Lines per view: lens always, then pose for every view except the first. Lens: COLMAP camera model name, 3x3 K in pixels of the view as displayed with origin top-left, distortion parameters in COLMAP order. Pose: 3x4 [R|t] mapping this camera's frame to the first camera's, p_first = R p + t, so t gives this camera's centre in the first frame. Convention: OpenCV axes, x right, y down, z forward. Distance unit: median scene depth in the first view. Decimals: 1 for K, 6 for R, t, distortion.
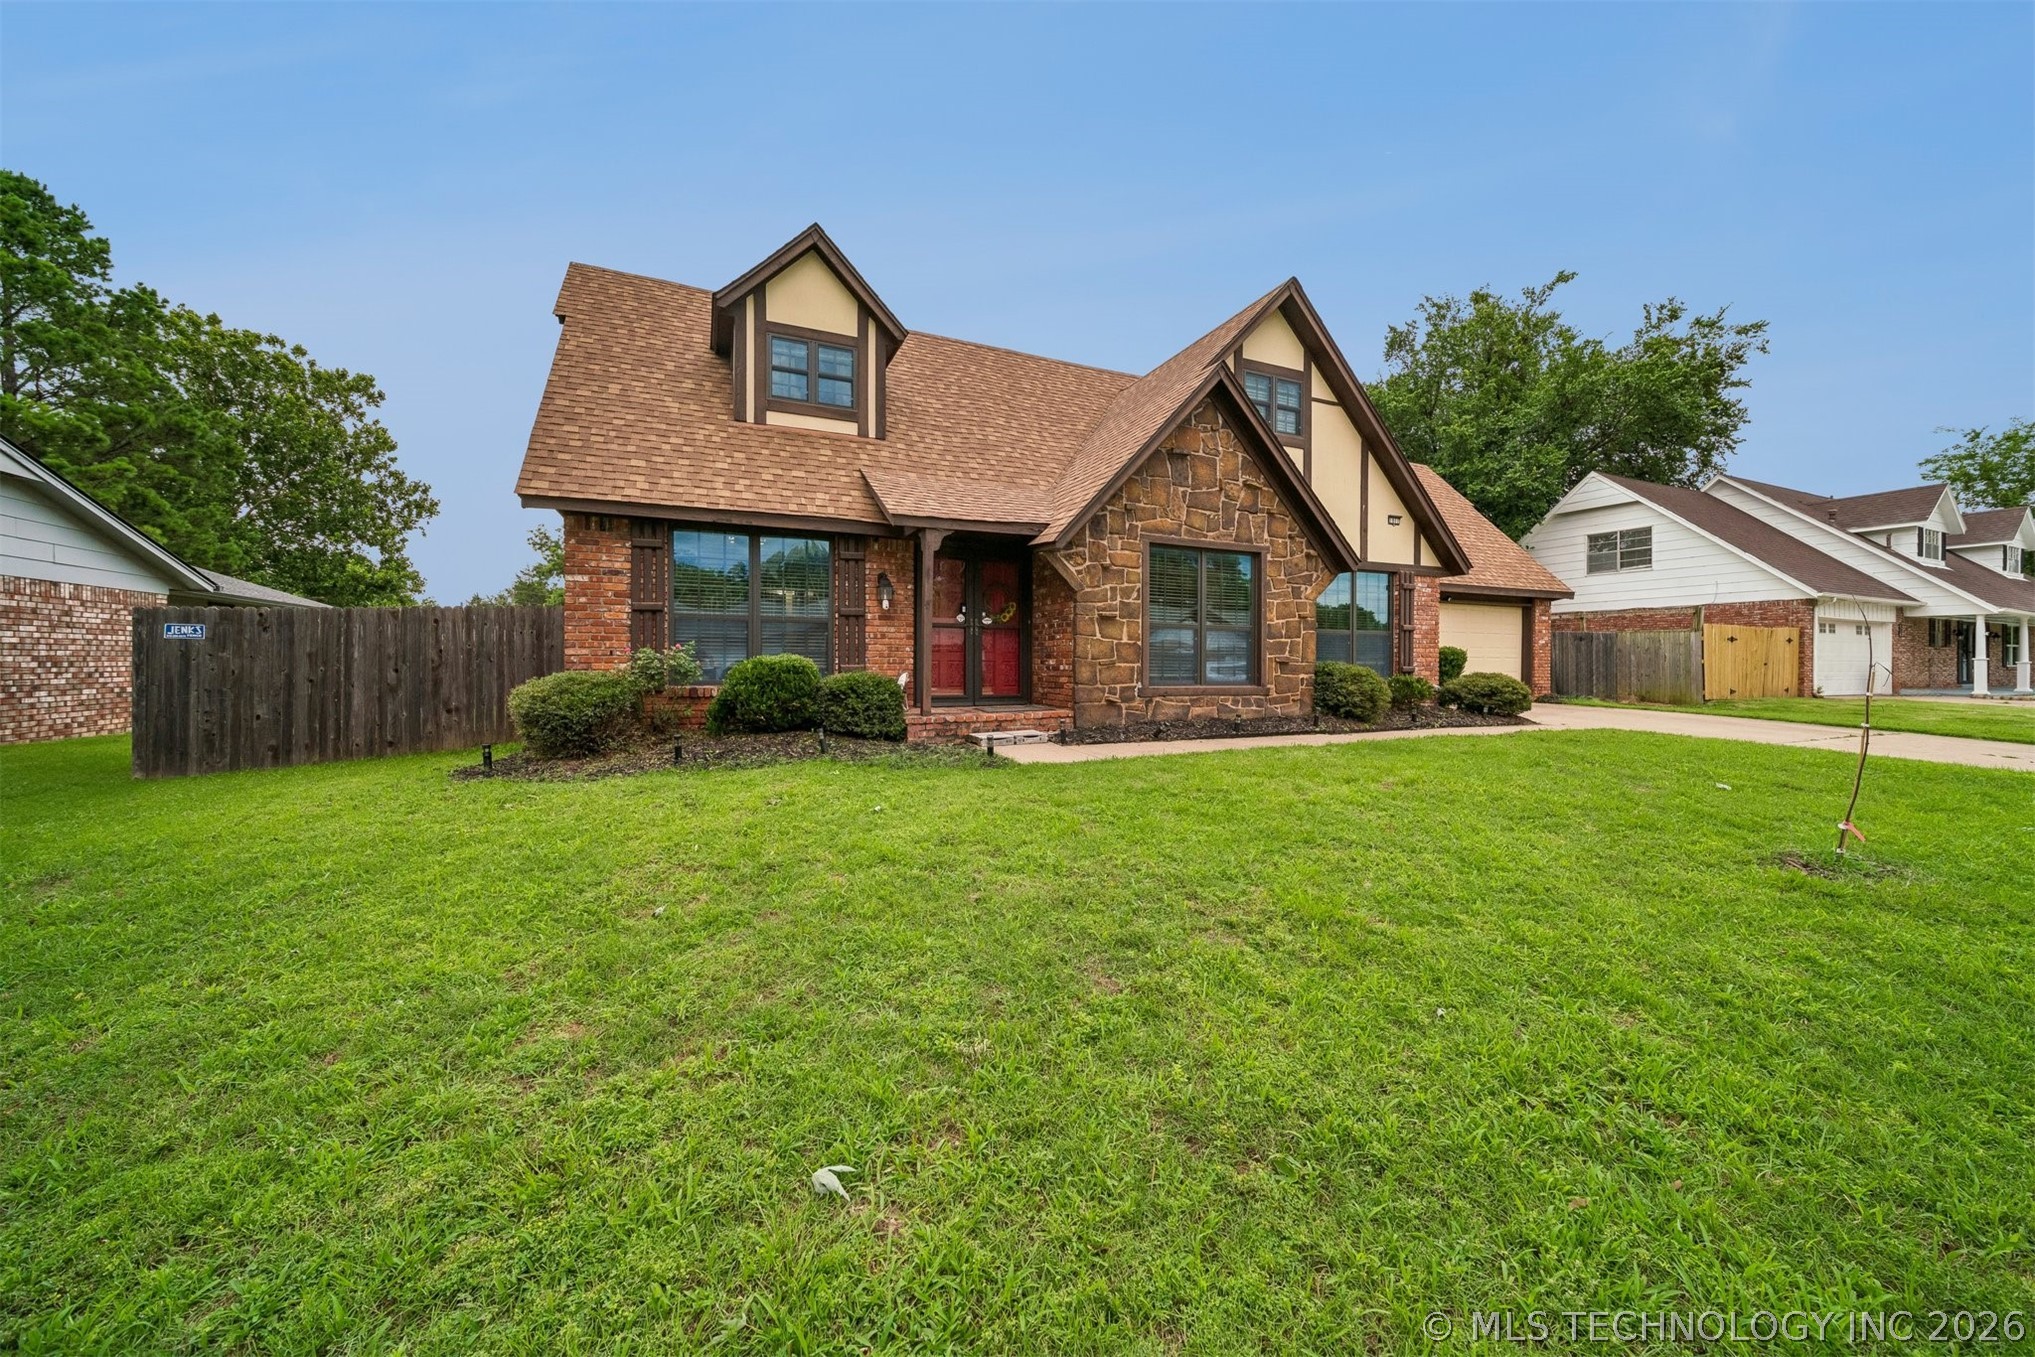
lens RADIAL K [[744.5, 0, 1041.4], [0, 744.5, 662.8], [0, 0, 1]] dist [-0.002408, -0.000210]
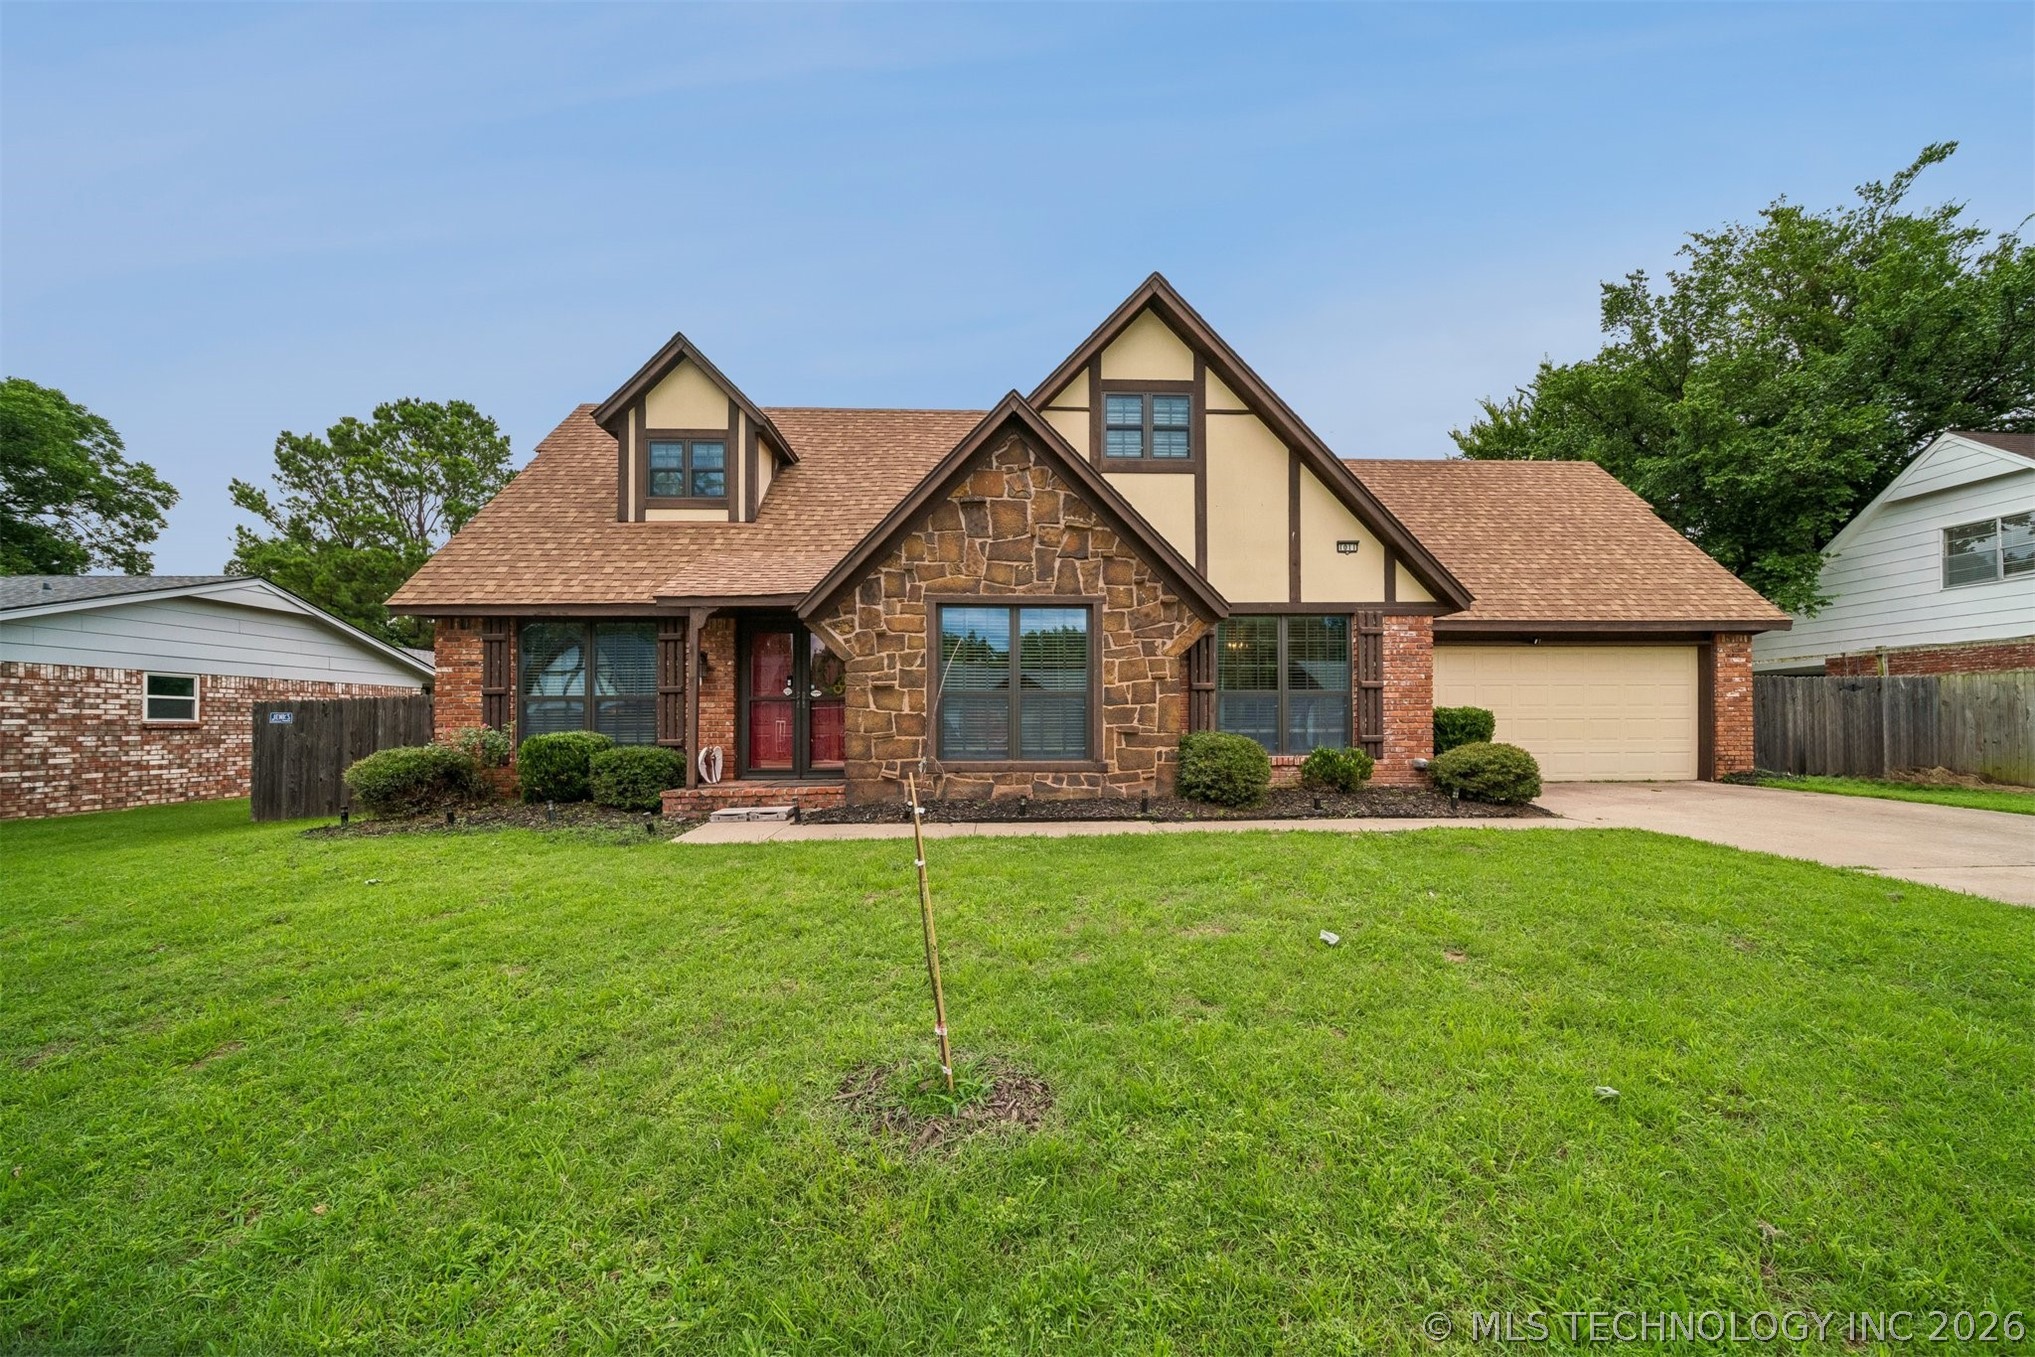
lens RADIAL K [[745.0, 0, 1036.8], [0, 745.0, 712.1], [0, 0, 1]] dist [-0.000841, -0.000675]
pose [[0.924453, -0.016930, -0.380920, 0.592011], [0.010325, 0.999759, -0.019375, -0.009390], [0.381157, 0.013978, 0.924405, 0.202424]]
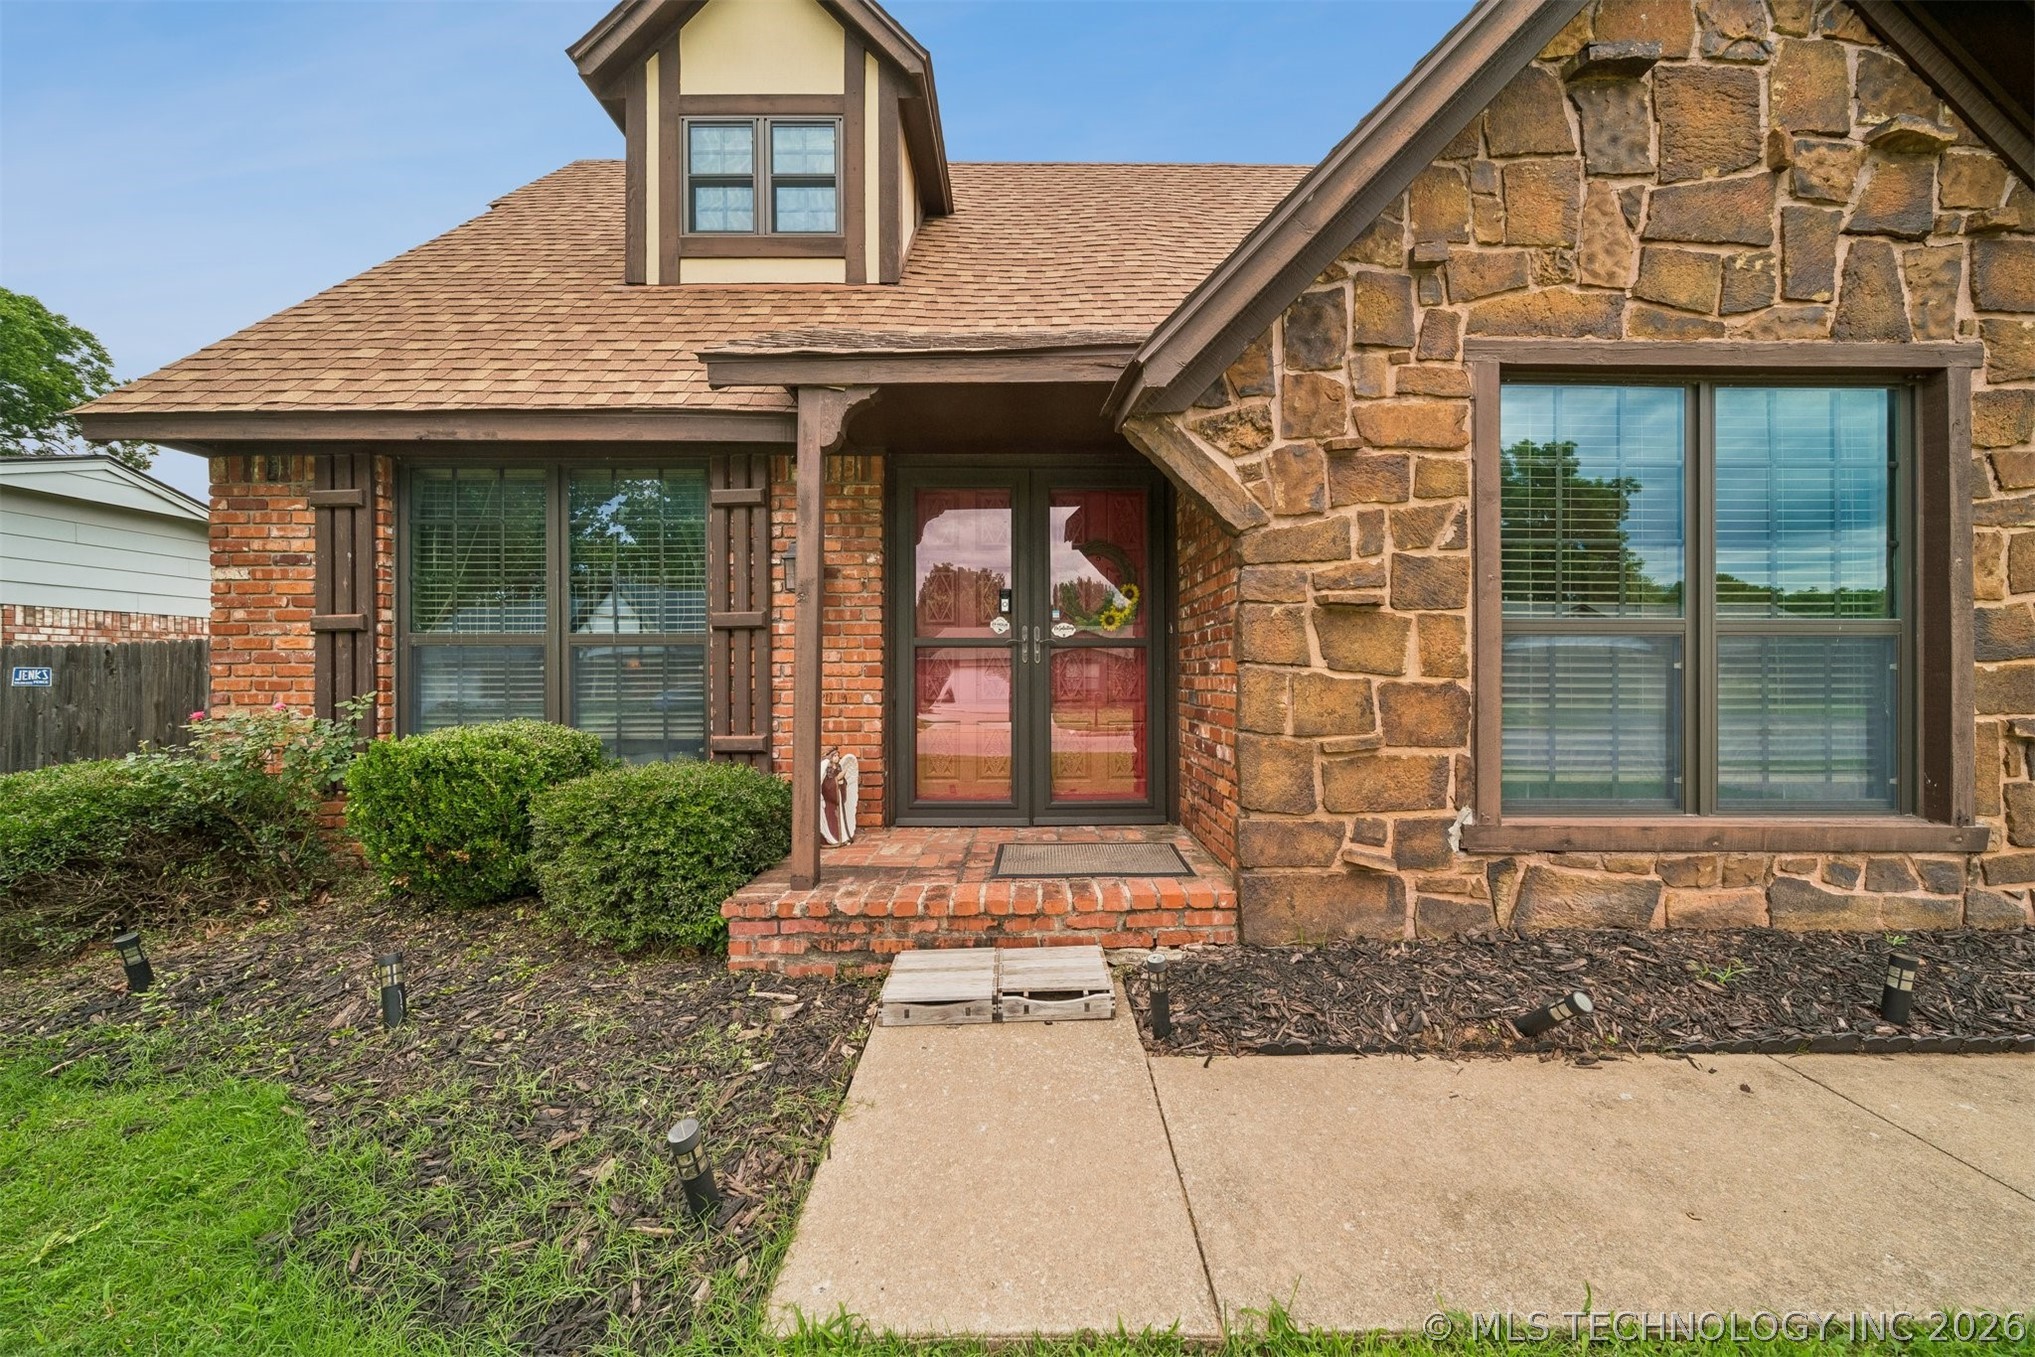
lens RADIAL K [[735.0, 0, 1036.5], [0, 735.0, 675.6], [0, 0, 1]] dist [-0.001578, -0.000348]
pose [[0.909006, -0.006053, -0.416738, 0.093516], [0.006492, 0.999979, -0.000364, -0.030469], [0.416732, -0.002374, 0.909026, 0.621893]]
